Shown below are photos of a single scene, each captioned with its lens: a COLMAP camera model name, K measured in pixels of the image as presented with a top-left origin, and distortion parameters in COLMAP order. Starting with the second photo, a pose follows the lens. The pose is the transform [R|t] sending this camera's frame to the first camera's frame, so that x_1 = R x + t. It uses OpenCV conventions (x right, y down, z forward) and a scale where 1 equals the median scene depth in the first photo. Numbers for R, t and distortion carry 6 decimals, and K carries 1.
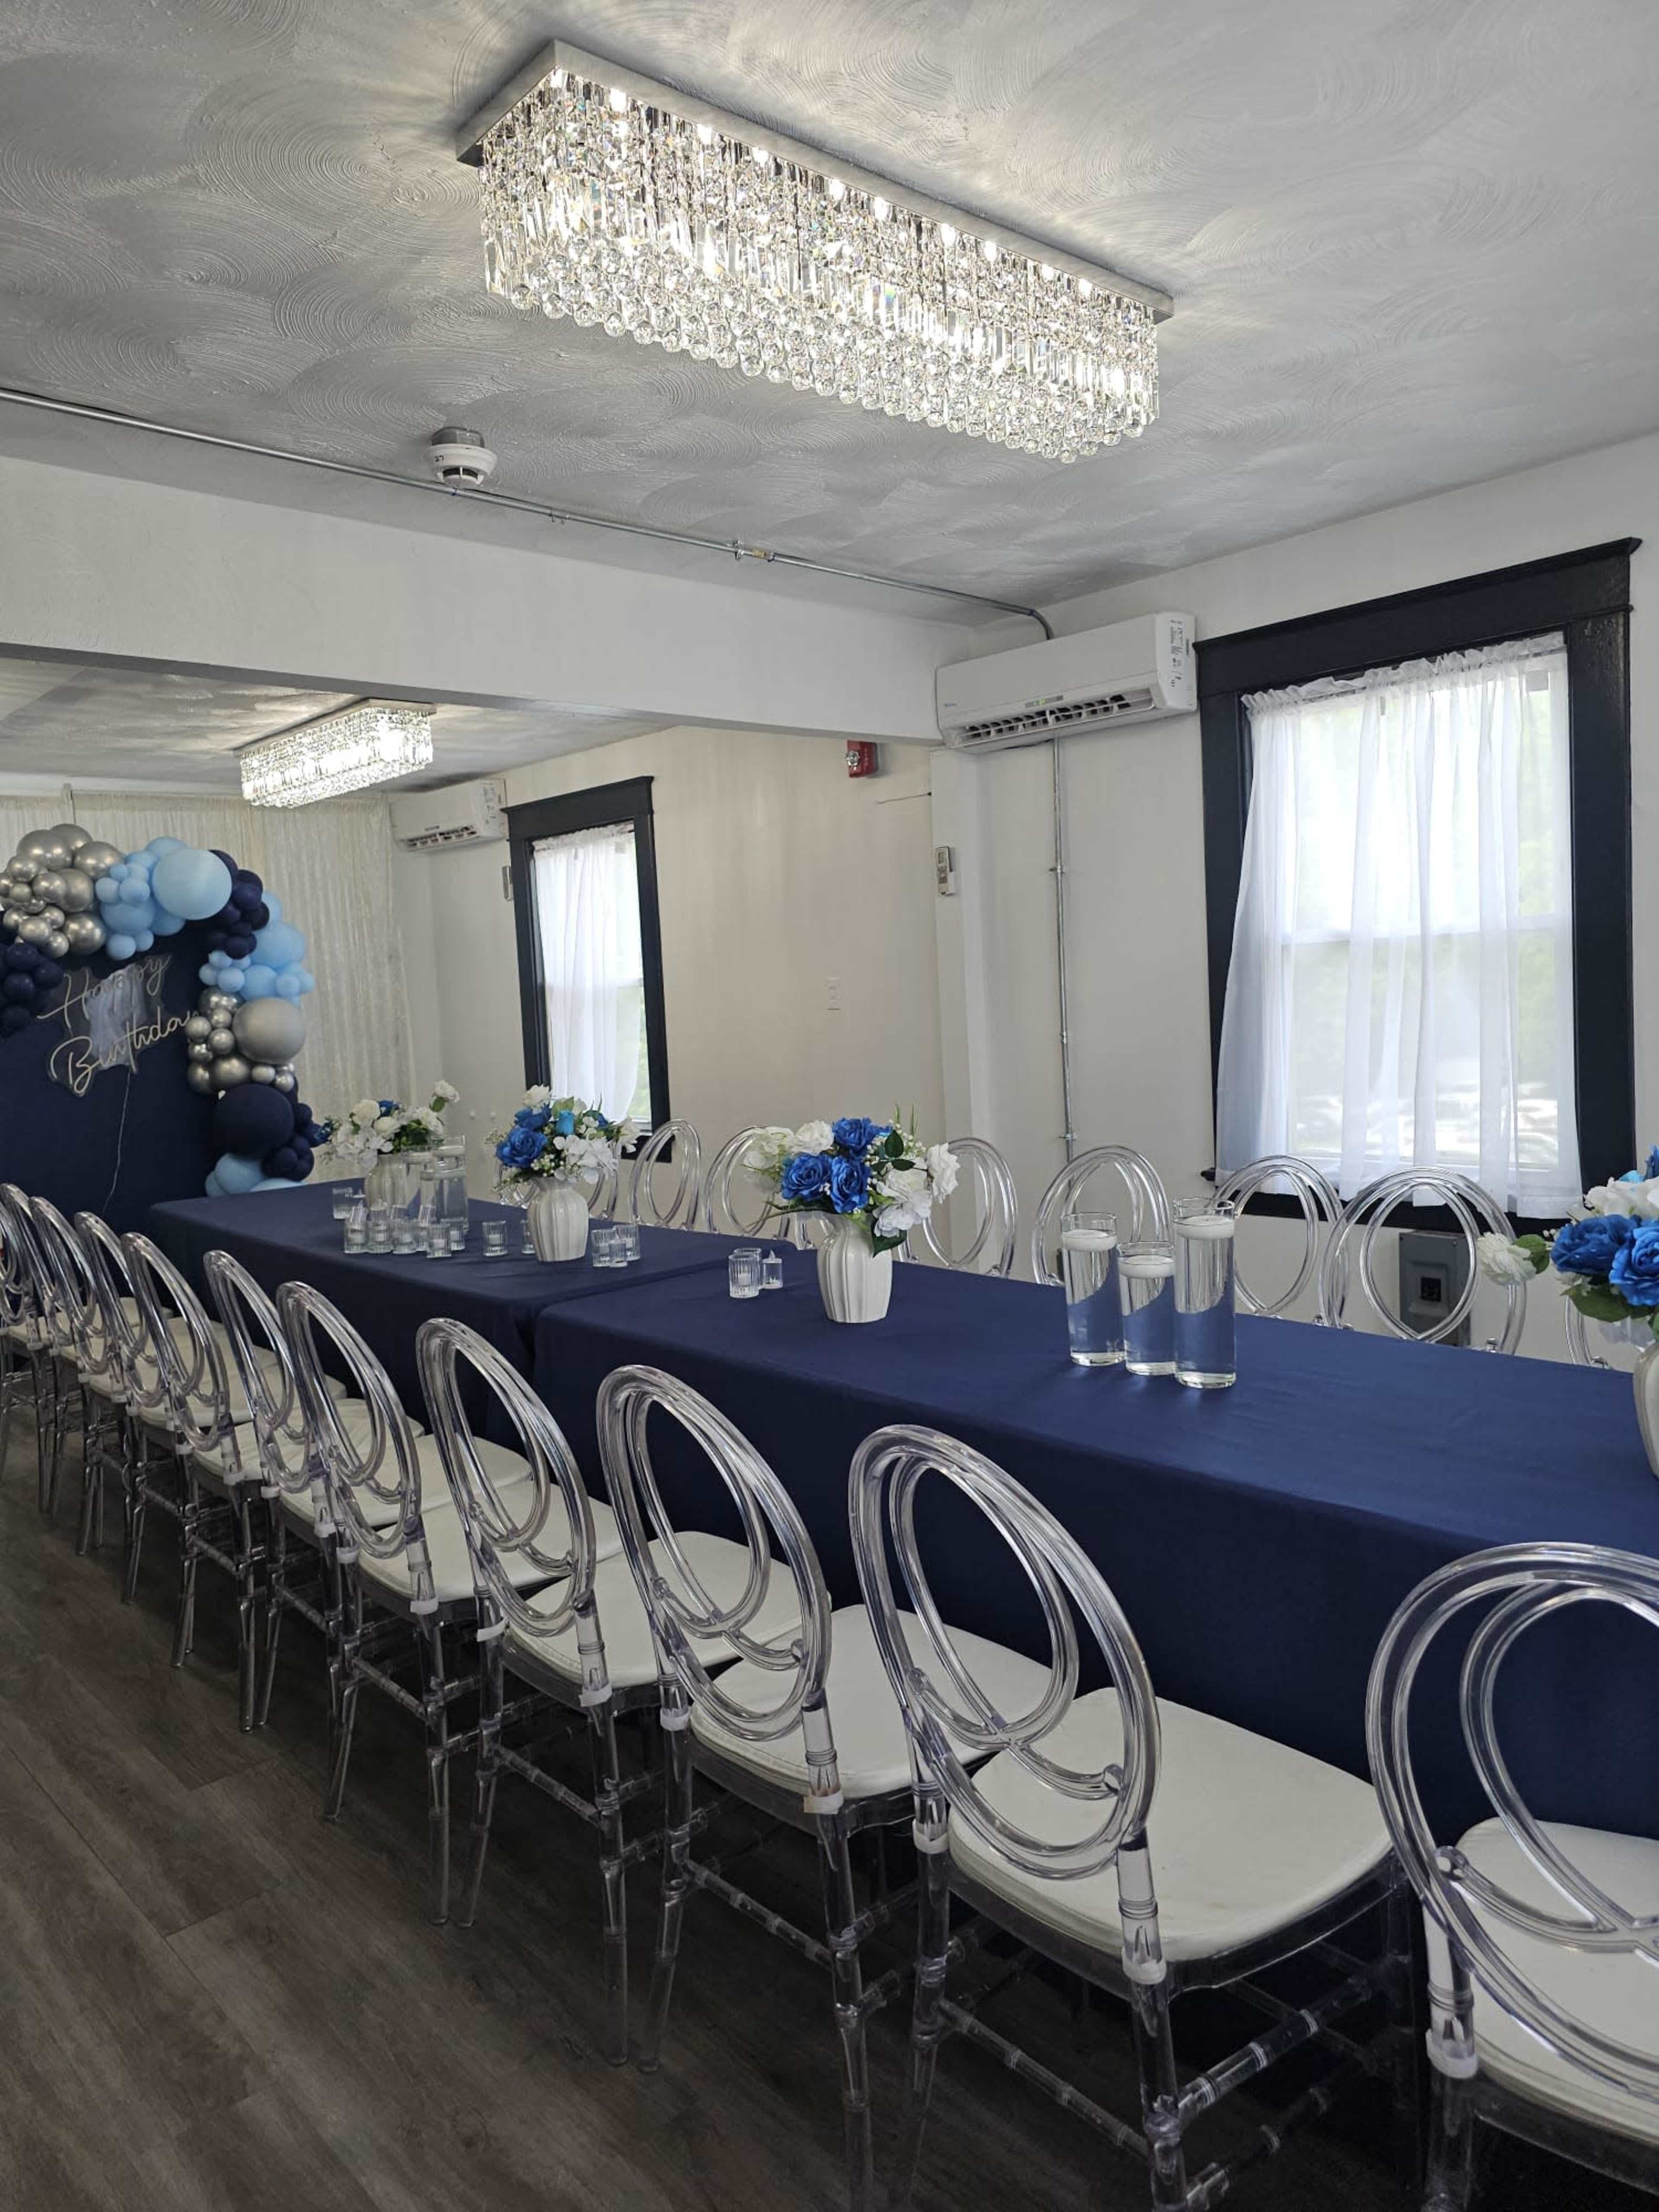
lens RADIAL K [[1463.3, 0, 821.0], [0, 1463.3, 1095.3], [0, 0, 1]] dist [0.025443, 0.001331]
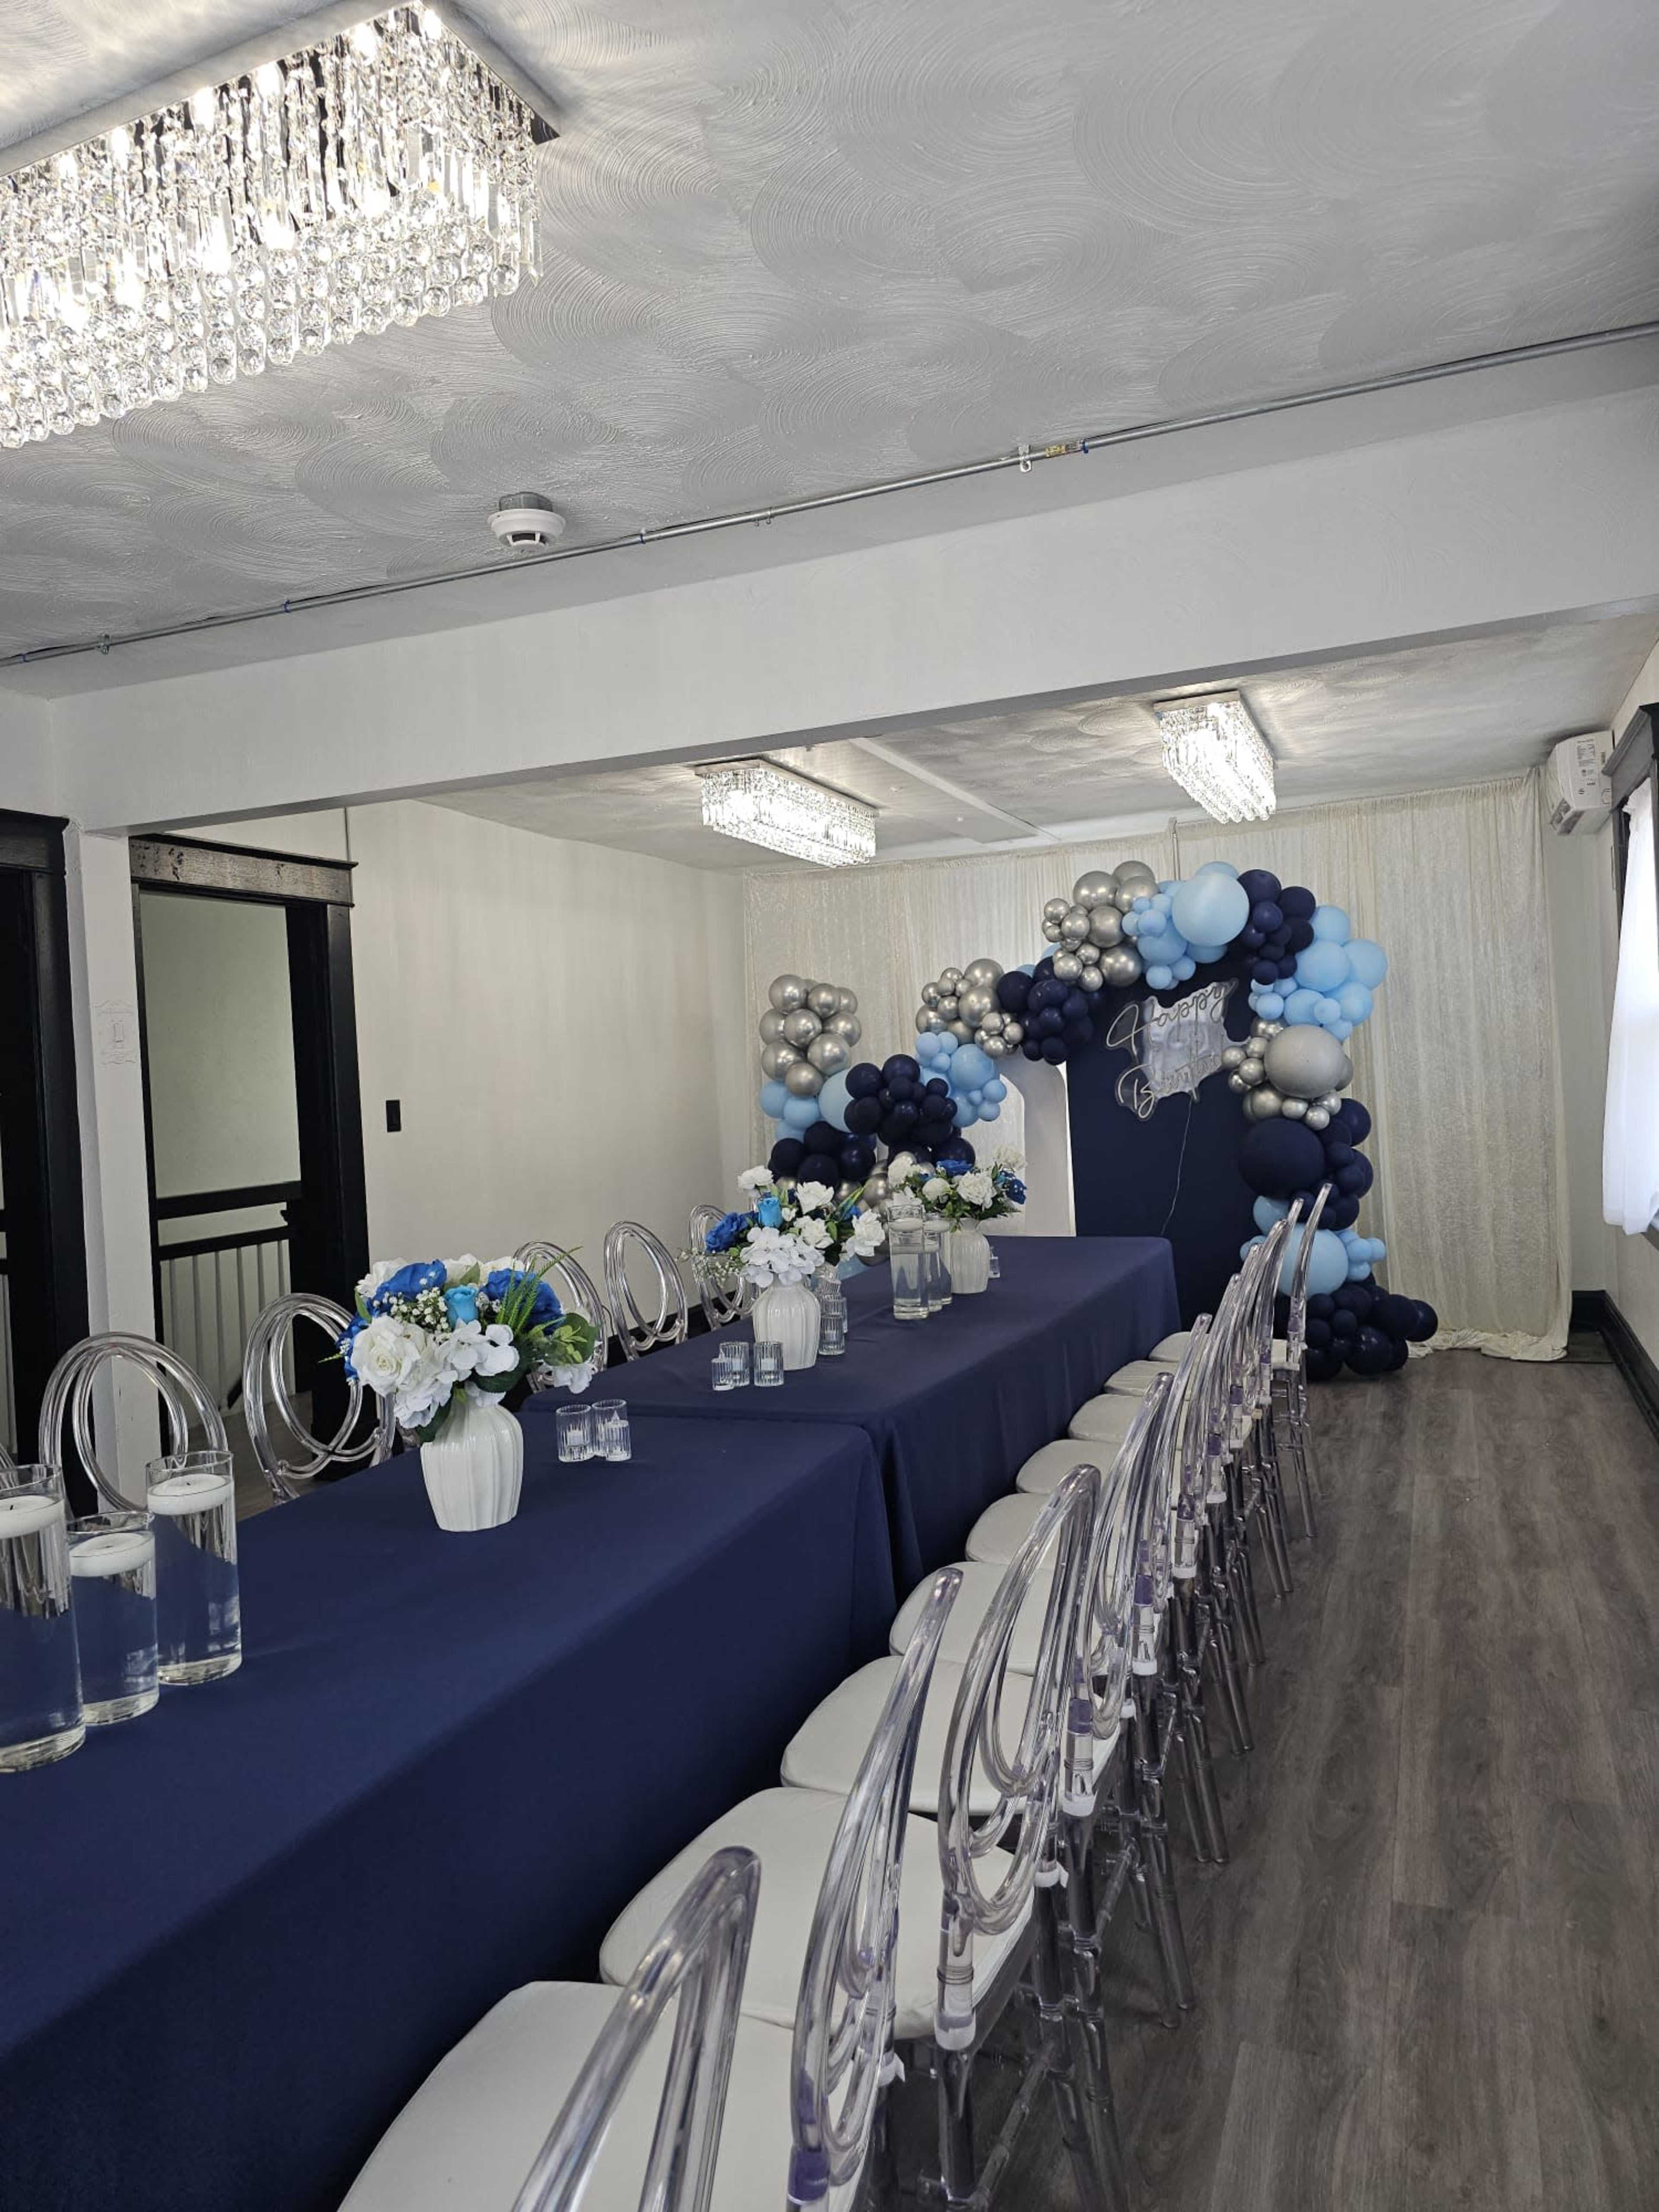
lens RADIAL K [[1463.3, 0, 822.9], [0, 1463.3, 1105.7], [0, 0, 1]] dist [0.025443, 0.001331]
pose [[0.428220, 0.052969, -0.902121, 0.333118], [-0.037277, 0.998466, 0.040931, -0.044328], [0.902905, 0.016100, 0.429538, 0.350500]]
